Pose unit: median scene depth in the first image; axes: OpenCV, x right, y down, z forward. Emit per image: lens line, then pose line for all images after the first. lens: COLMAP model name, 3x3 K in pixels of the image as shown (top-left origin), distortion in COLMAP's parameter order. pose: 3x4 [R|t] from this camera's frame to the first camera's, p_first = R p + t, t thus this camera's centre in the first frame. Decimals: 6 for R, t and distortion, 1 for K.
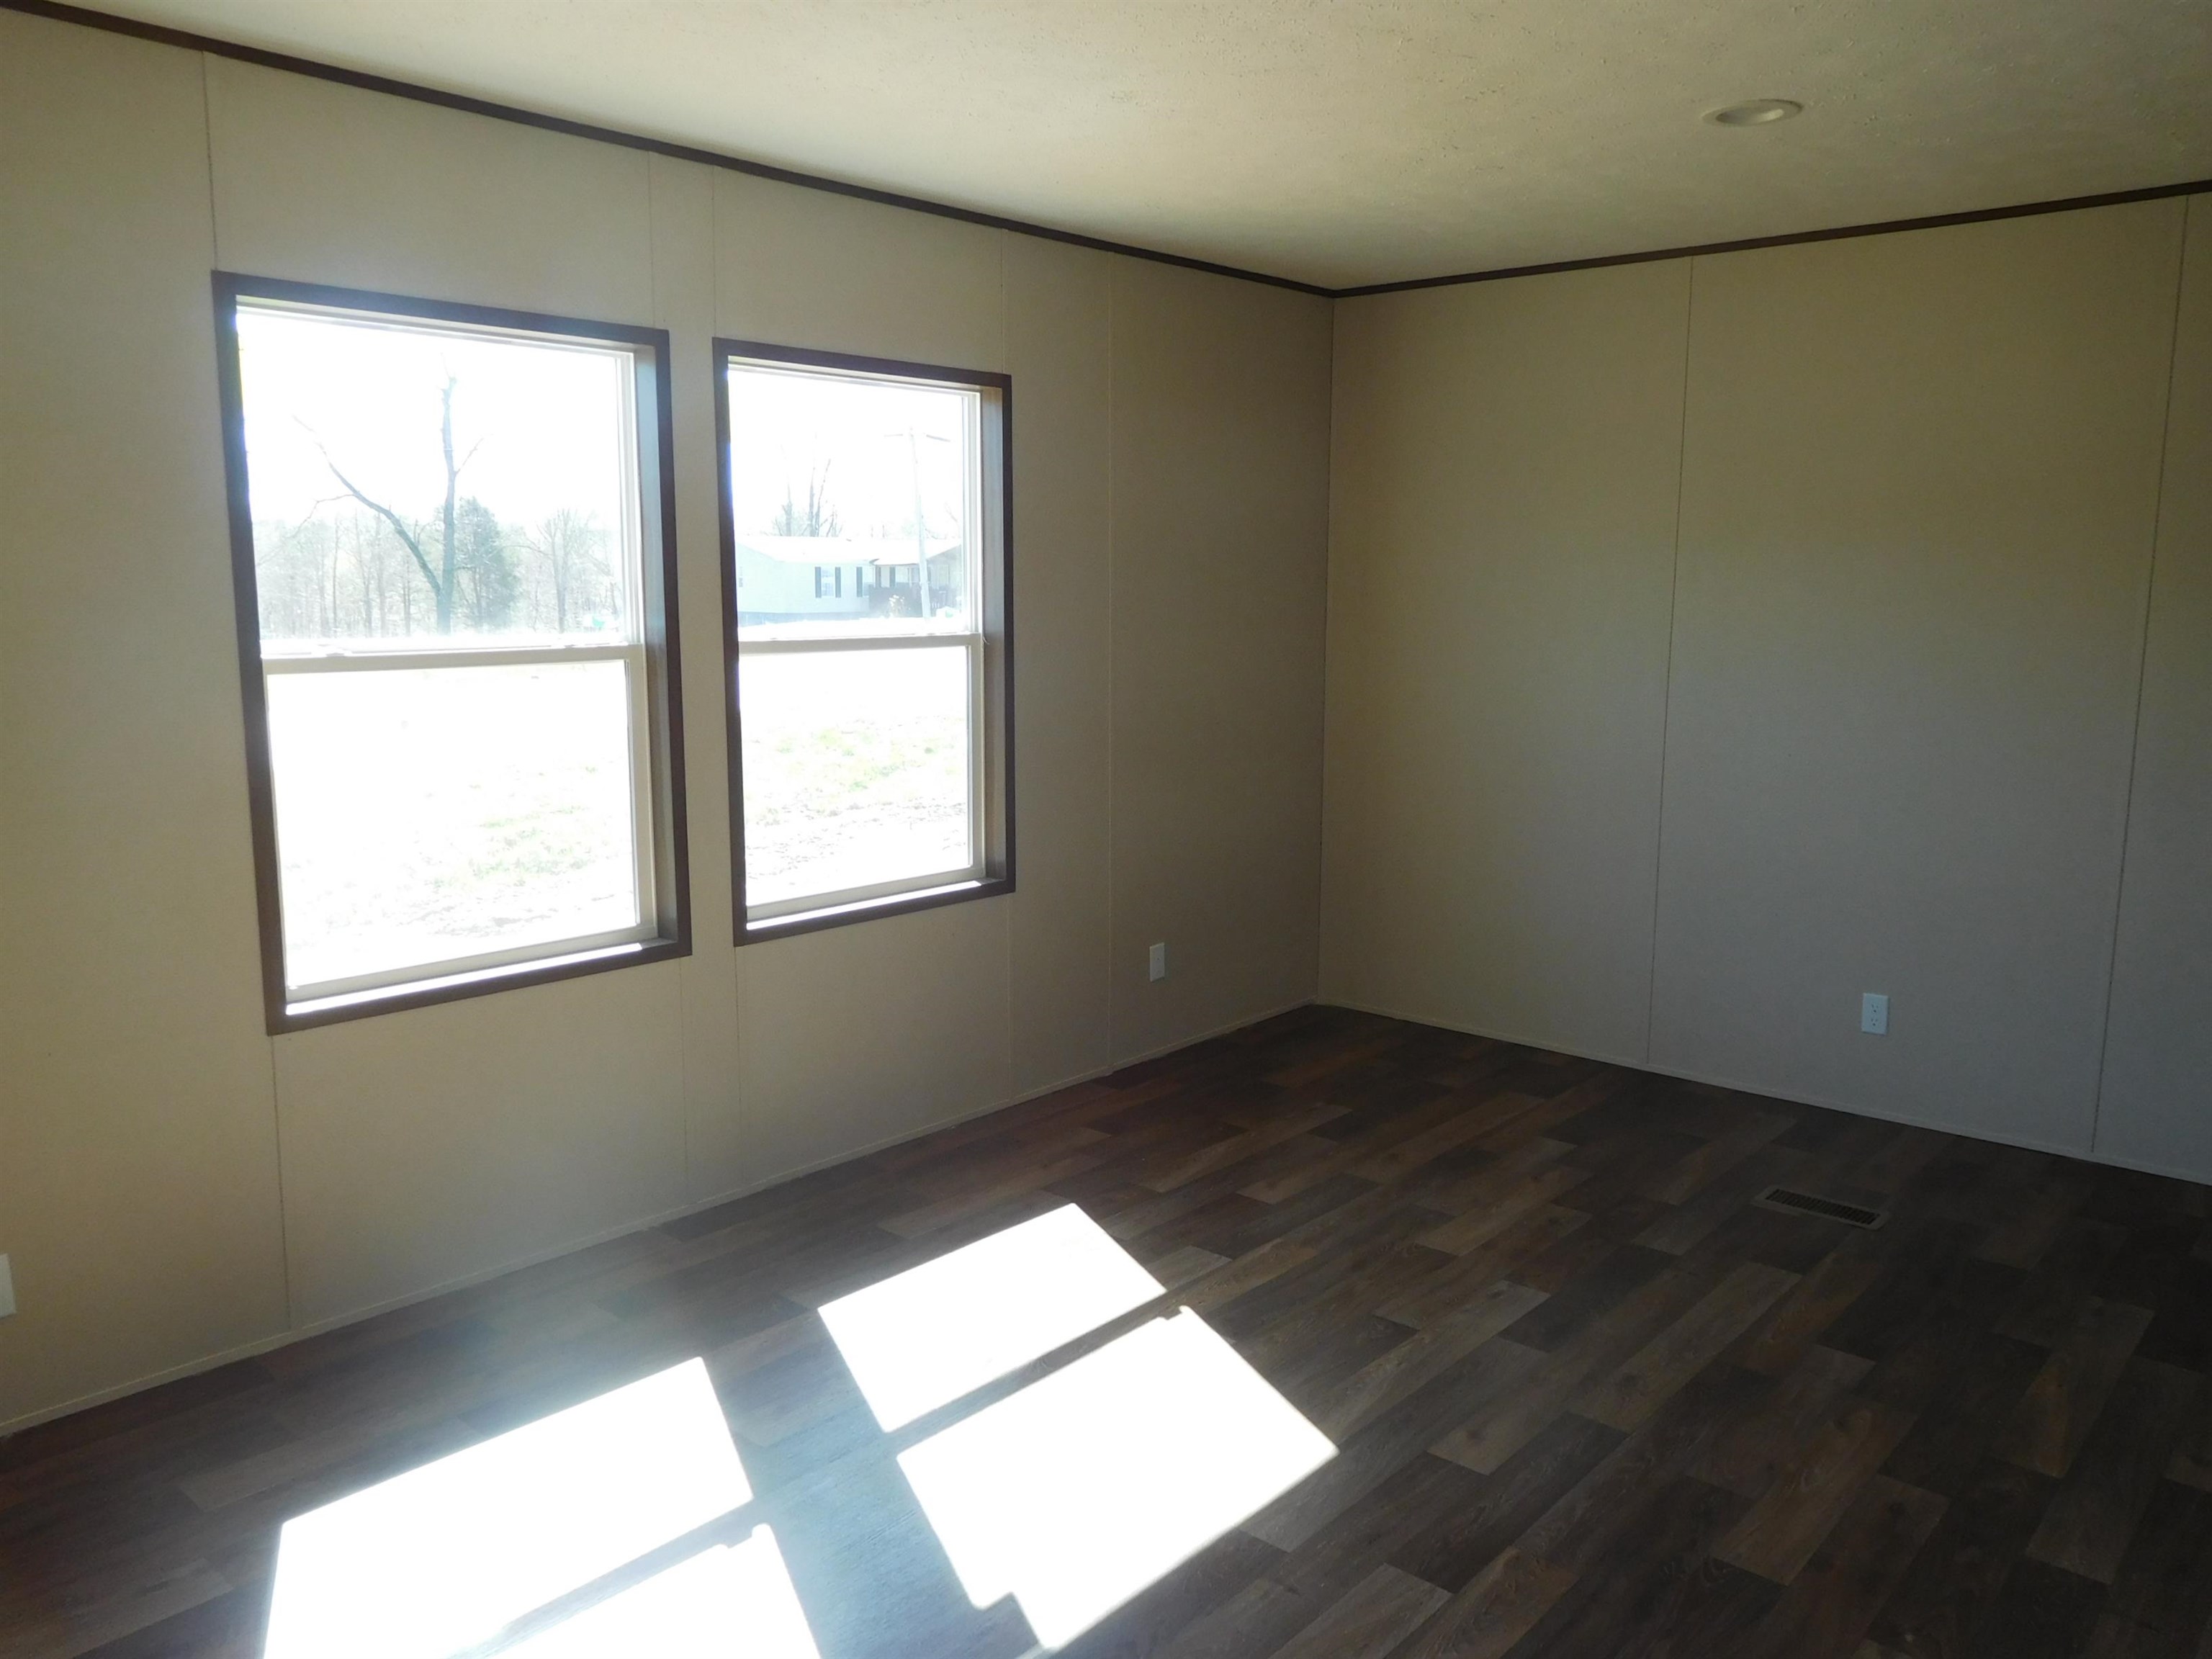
lens RADIAL K [[1662.8, 0, 1114.2], [0, 1662.8, 773.5], [0, 0, 1]] dist [0.001305, -0.015207]
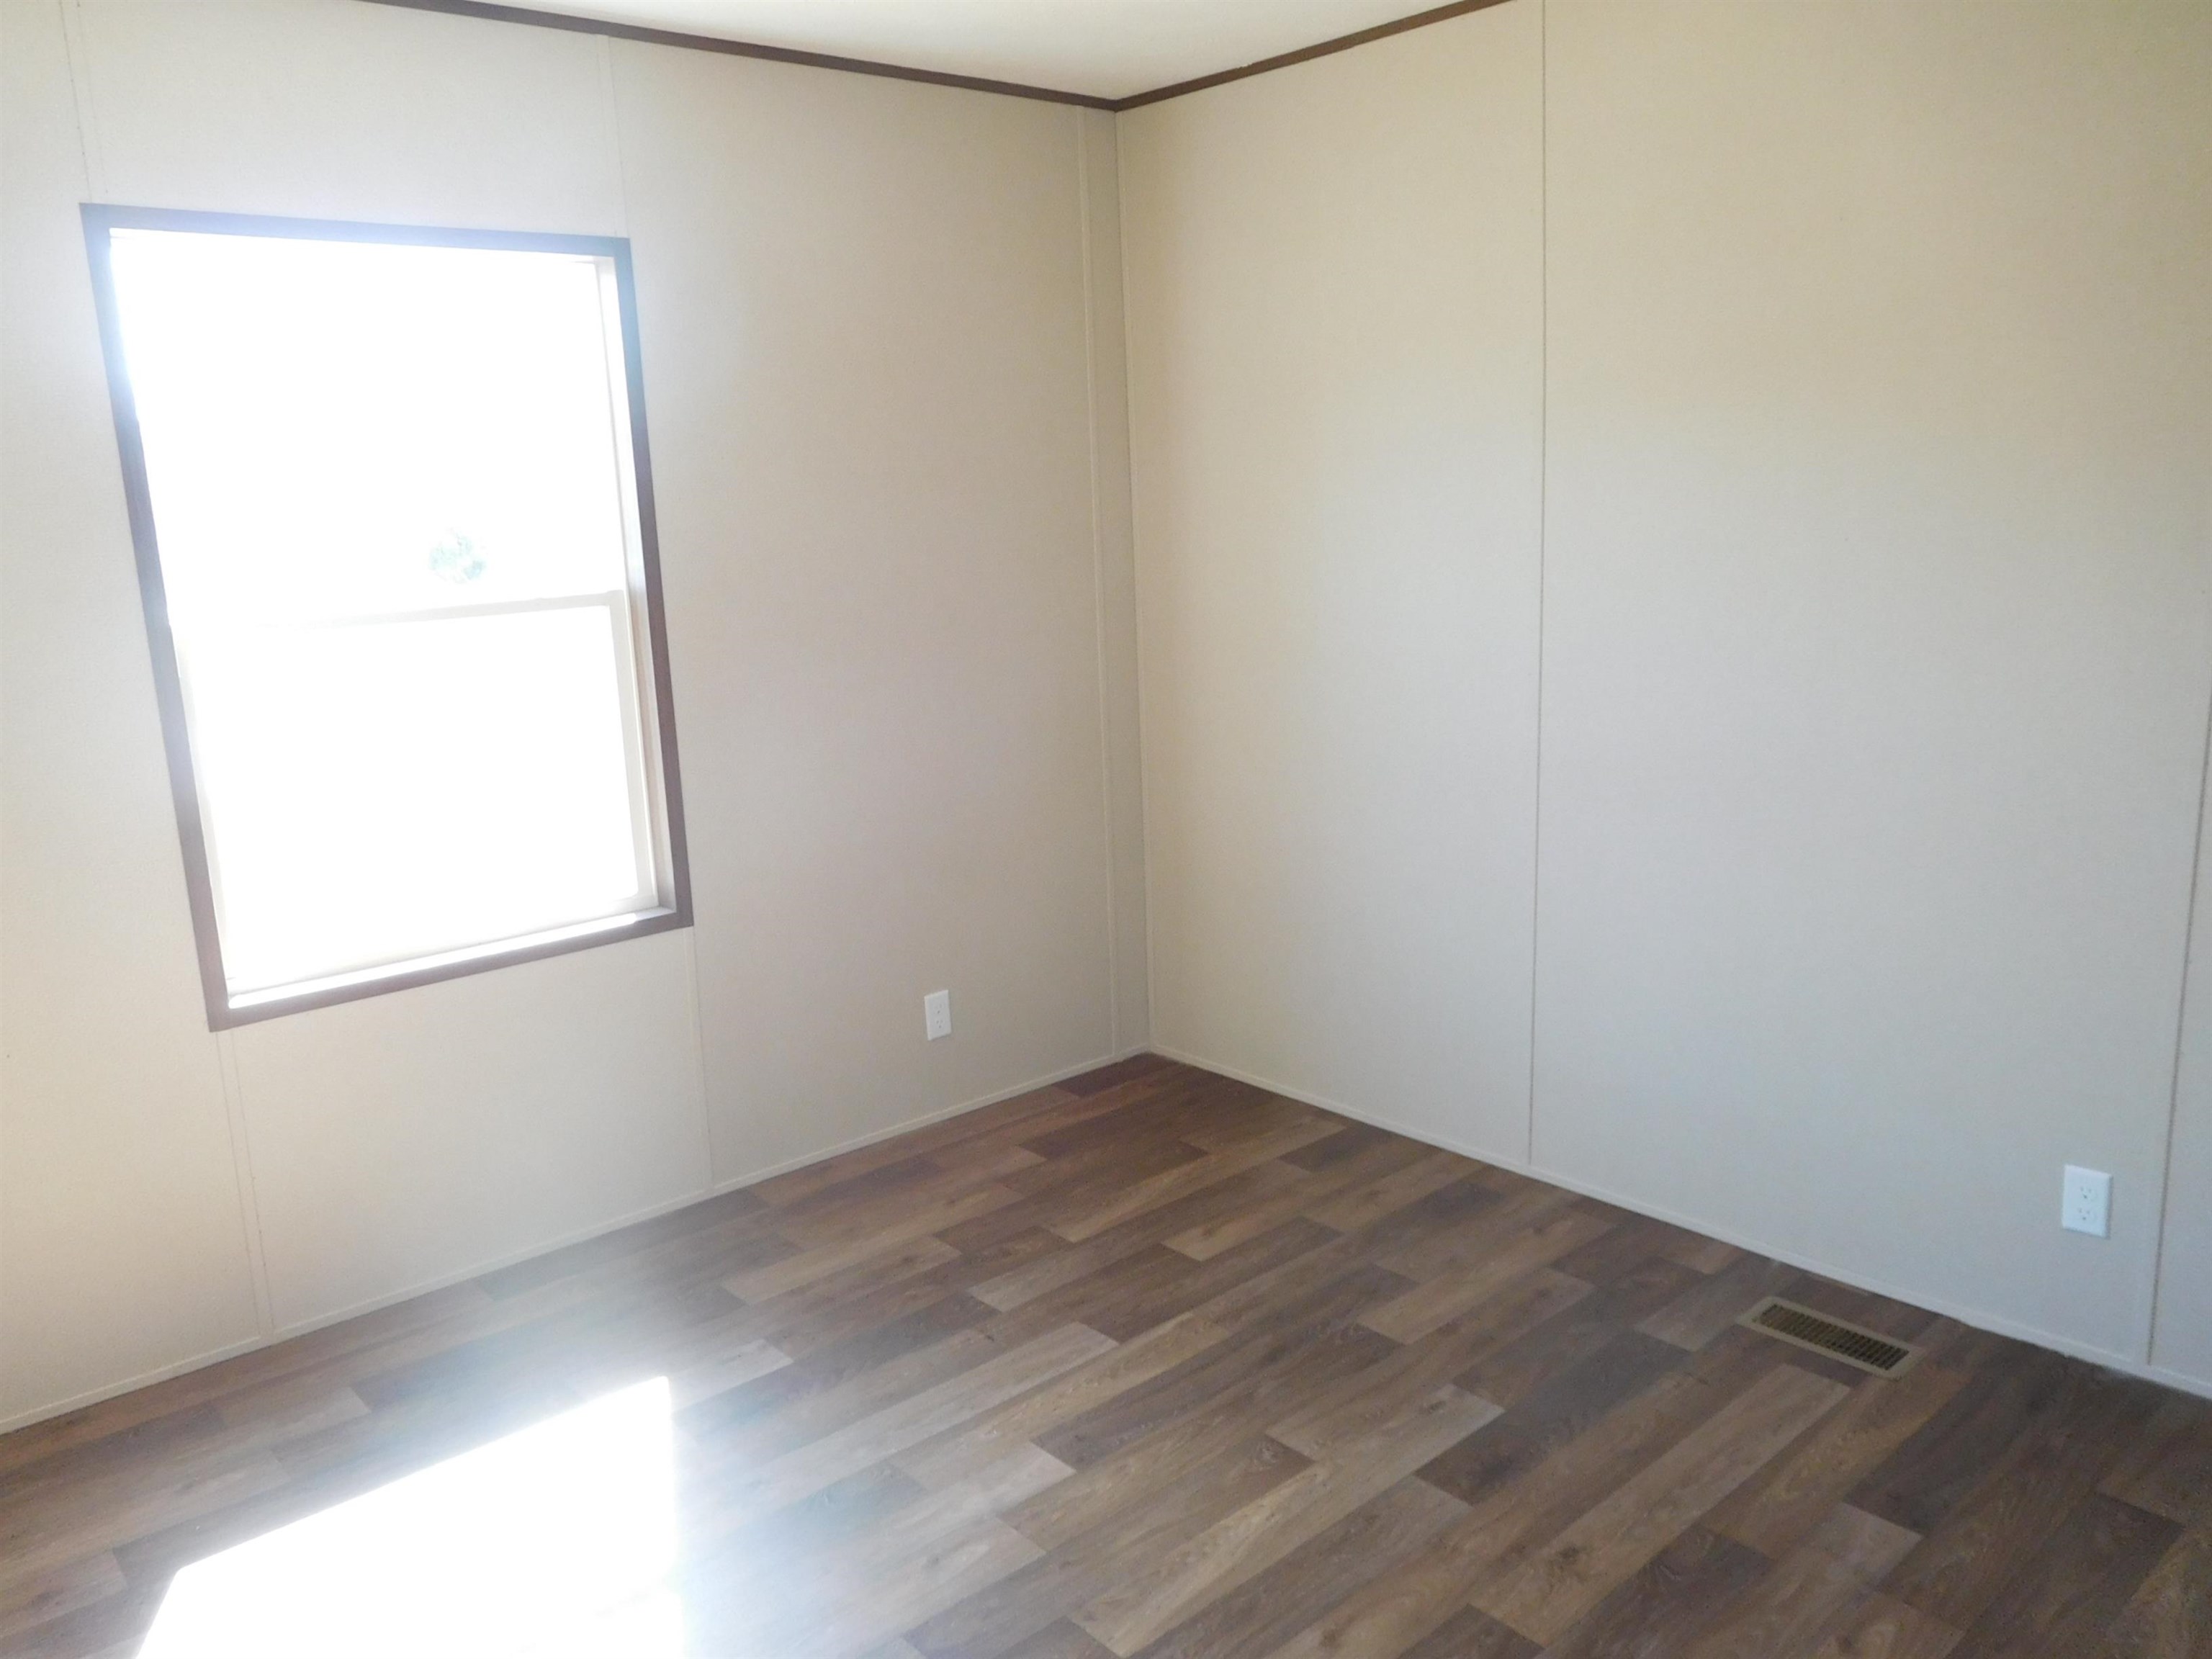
lens RADIAL K [[1662.8, 0, 1125.0], [0, 1662.8, 756.0], [0, 0, 1]] dist [0.001305, -0.015207]
pose [[0.991091, -0.025047, -0.130813, 0.191466], [0.030546, 0.998725, 0.040202, -0.025094], [0.129639, -0.043840, 0.990592, 0.220241]]
